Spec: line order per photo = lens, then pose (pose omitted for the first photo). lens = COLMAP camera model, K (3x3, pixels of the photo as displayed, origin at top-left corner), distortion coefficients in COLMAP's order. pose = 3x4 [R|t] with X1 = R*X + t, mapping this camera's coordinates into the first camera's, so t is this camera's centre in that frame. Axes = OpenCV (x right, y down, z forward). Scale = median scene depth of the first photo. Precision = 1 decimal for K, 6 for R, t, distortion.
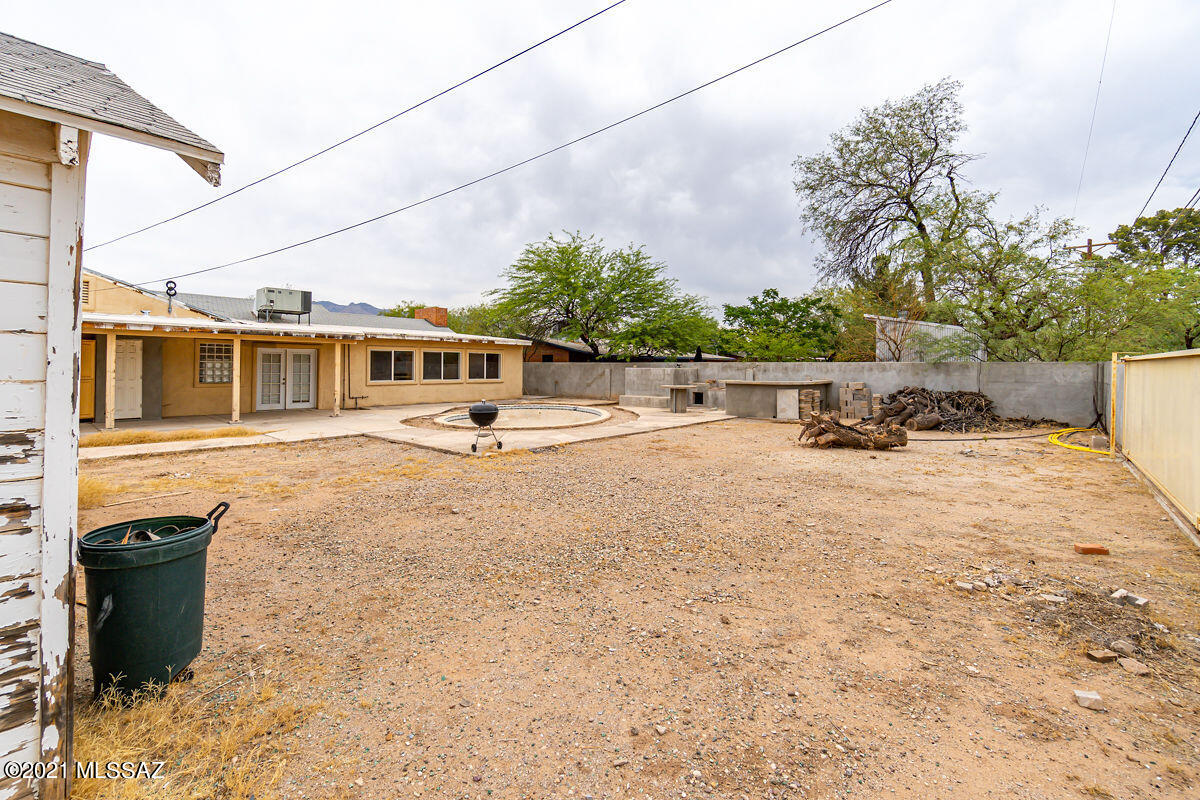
lens RADIAL K [[518.8, 0, 585.1], [0, 518.8, 365.8], [0, 0, 1]] dist [-0.009450, 0.002503]
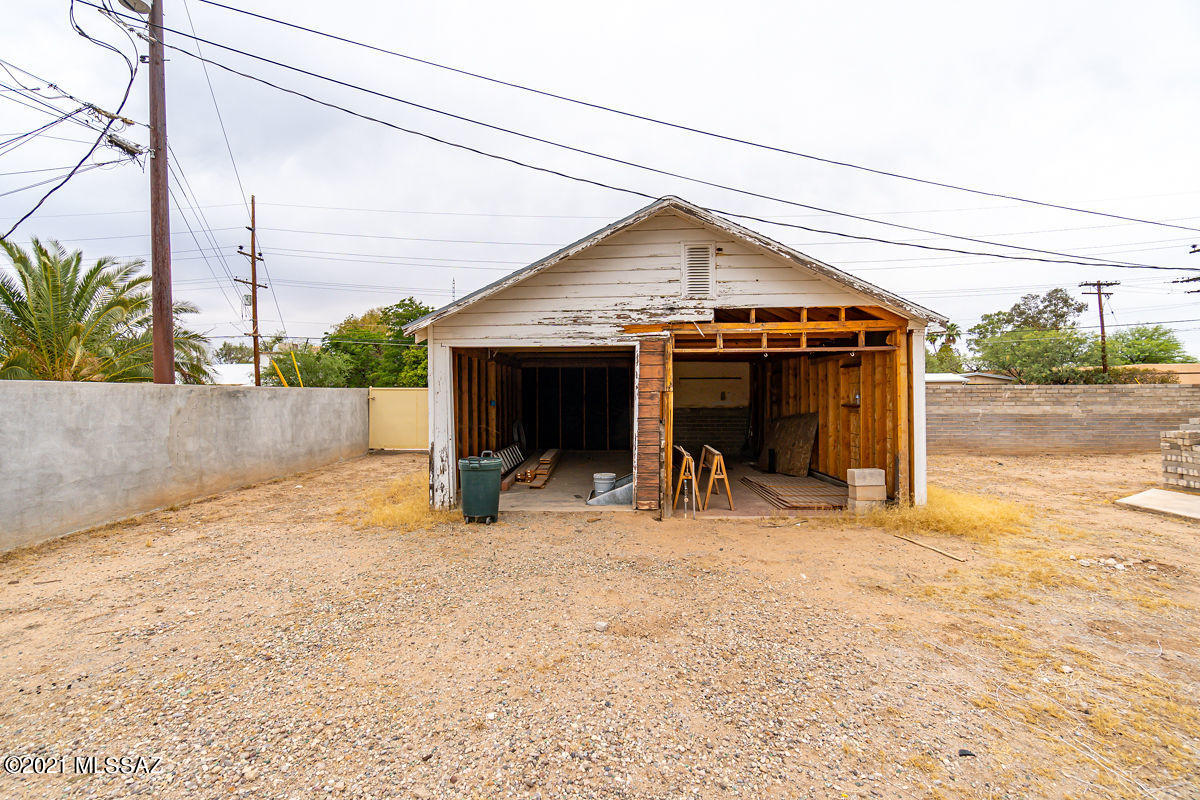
lens RADIAL K [[518.8, 0, 593.5], [0, 518.8, 396.4], [0, 0, 1]] dist [-0.009450, 0.002503]
pose [[-0.765908, 0.000946, -0.642950, 0.042779], [0.003501, 0.999990, -0.002700, 0.002757], [0.642941, -0.004319, -0.765903, 0.402419]]
